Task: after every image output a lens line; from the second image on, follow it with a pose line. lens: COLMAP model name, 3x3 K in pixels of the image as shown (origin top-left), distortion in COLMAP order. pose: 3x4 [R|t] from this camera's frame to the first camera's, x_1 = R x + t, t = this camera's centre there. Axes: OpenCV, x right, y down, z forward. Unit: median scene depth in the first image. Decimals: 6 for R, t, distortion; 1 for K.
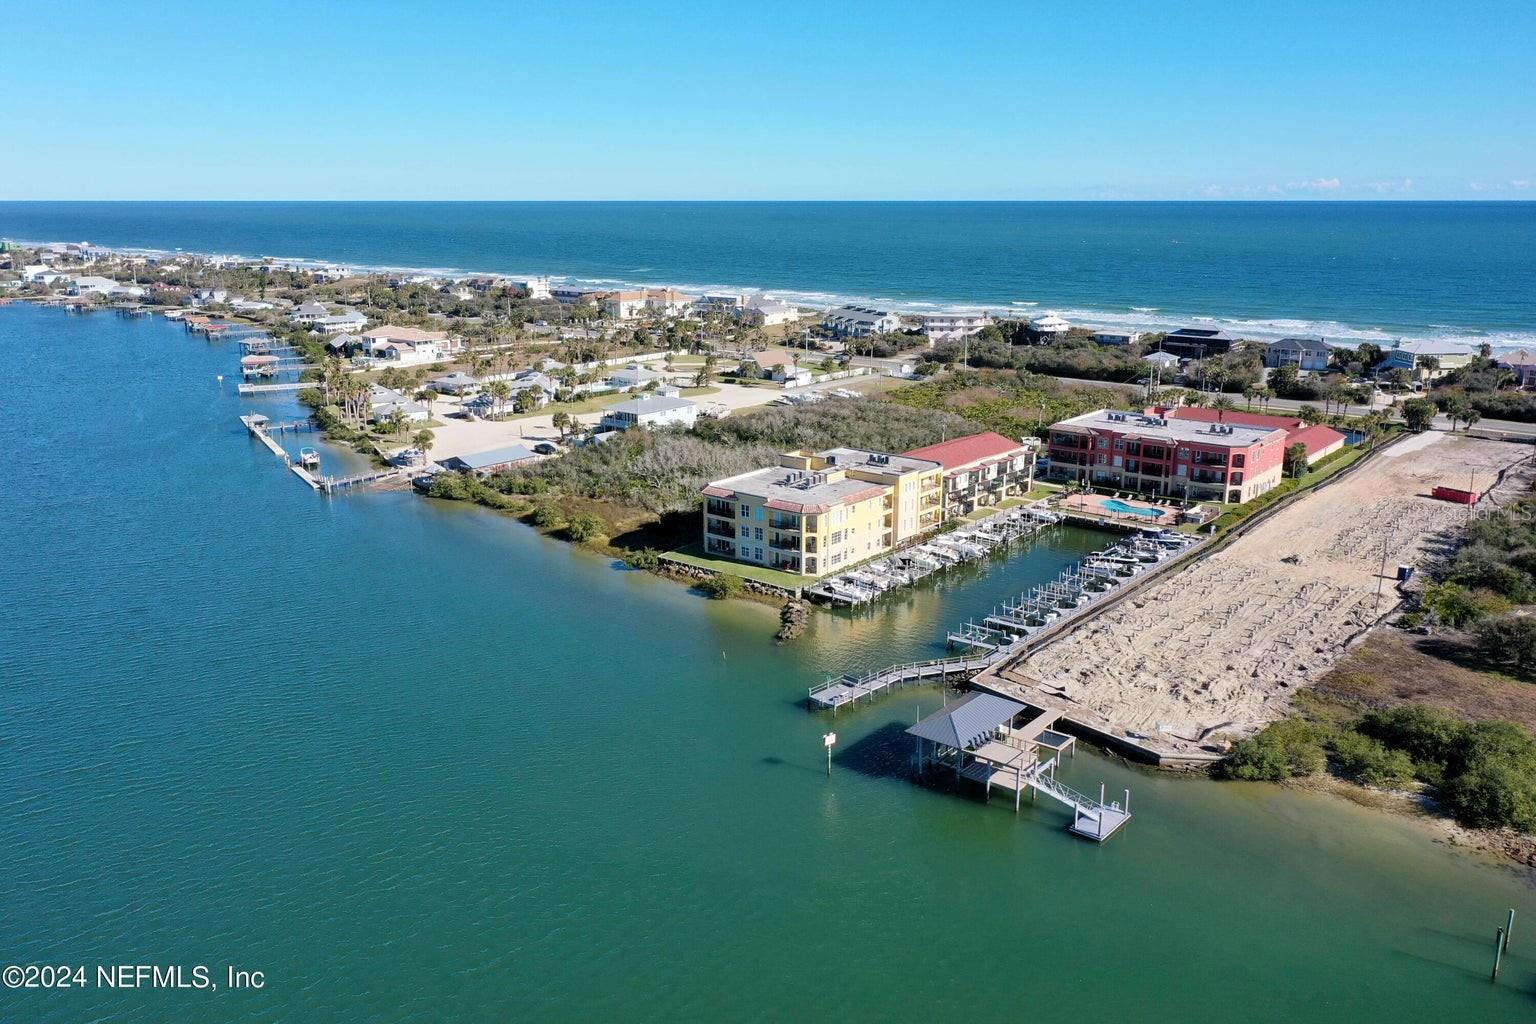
lens RADIAL K [[1251.5, 0, 768.0], [0, 1251.5, 512.0], [0, 0, 1]] dist [0.000948, -0.002479]
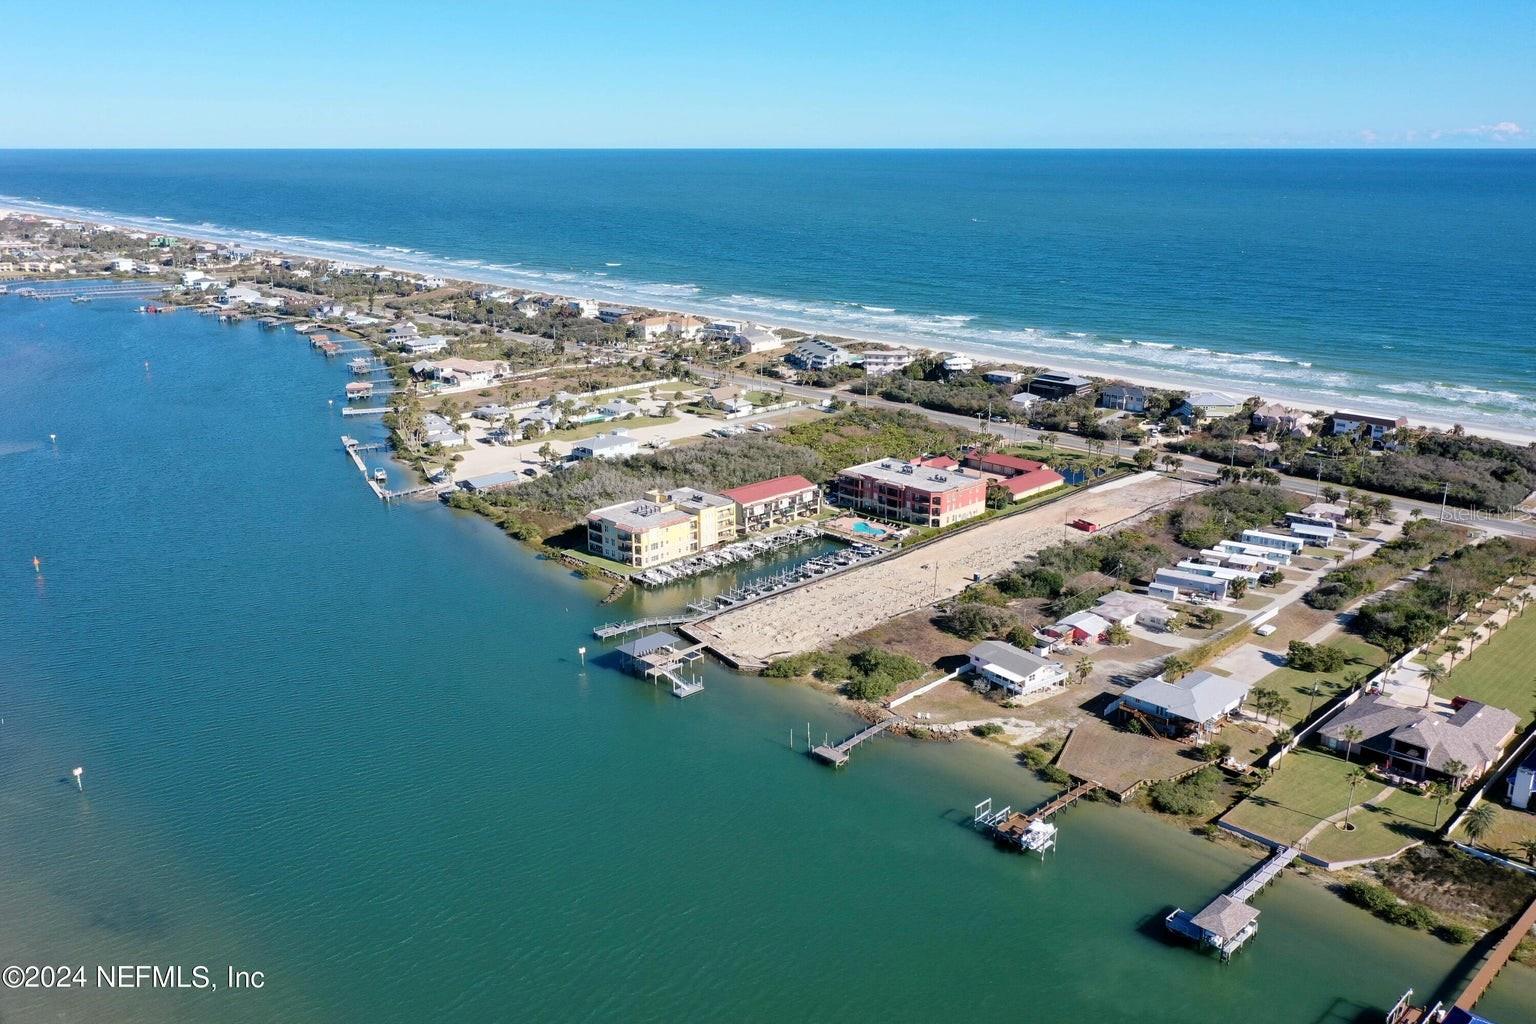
lens RADIAL K [[1251.5, 0, 768.0], [0, 1251.5, 512.0], [0, 0, 1]] dist [0.000948, -0.002479]
pose [[0.995726, 0.029334, -0.087571, 0.262039], [-0.026309, 0.999023, 0.035500, -0.067552], [0.088527, -0.033045, 0.995525, -0.529408]]
